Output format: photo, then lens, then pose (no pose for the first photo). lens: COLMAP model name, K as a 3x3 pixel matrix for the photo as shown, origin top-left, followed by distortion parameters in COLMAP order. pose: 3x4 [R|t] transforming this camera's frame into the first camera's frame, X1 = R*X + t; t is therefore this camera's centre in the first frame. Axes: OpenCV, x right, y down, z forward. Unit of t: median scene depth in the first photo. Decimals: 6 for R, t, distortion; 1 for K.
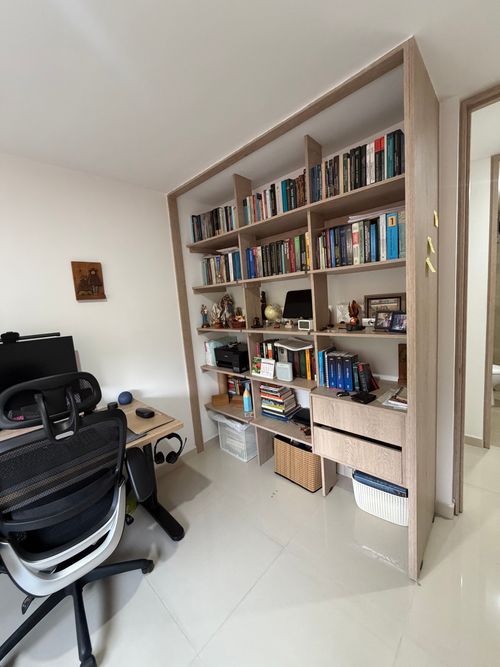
lens RADIAL K [[265.4, 0, 248.7], [0, 265.4, 331.6], [0, 0, 1]] dist [-0.000741, -0.000282]
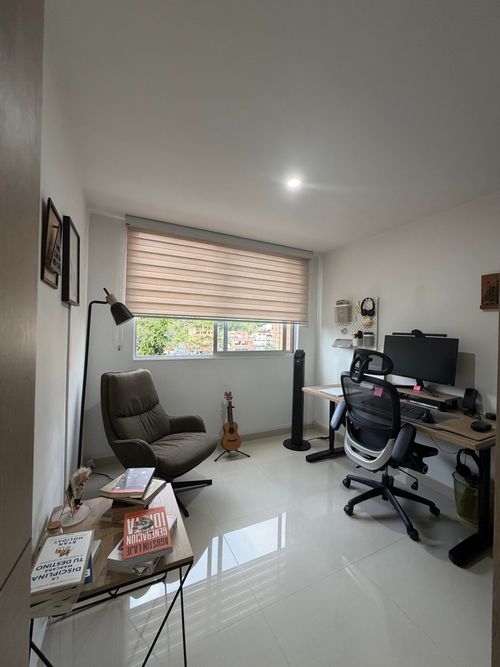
lens RADIAL K [[265.4, 0, 249.0], [0, 265.4, 332.1], [0, 0, 1]] dist [-0.000741, -0.000282]
pose [[-0.344174, 0.074776, -0.935924, 0.848072], [-0.108900, 0.986917, 0.118897, -0.057477], [0.932569, 0.142843, -0.331528, 0.542620]]
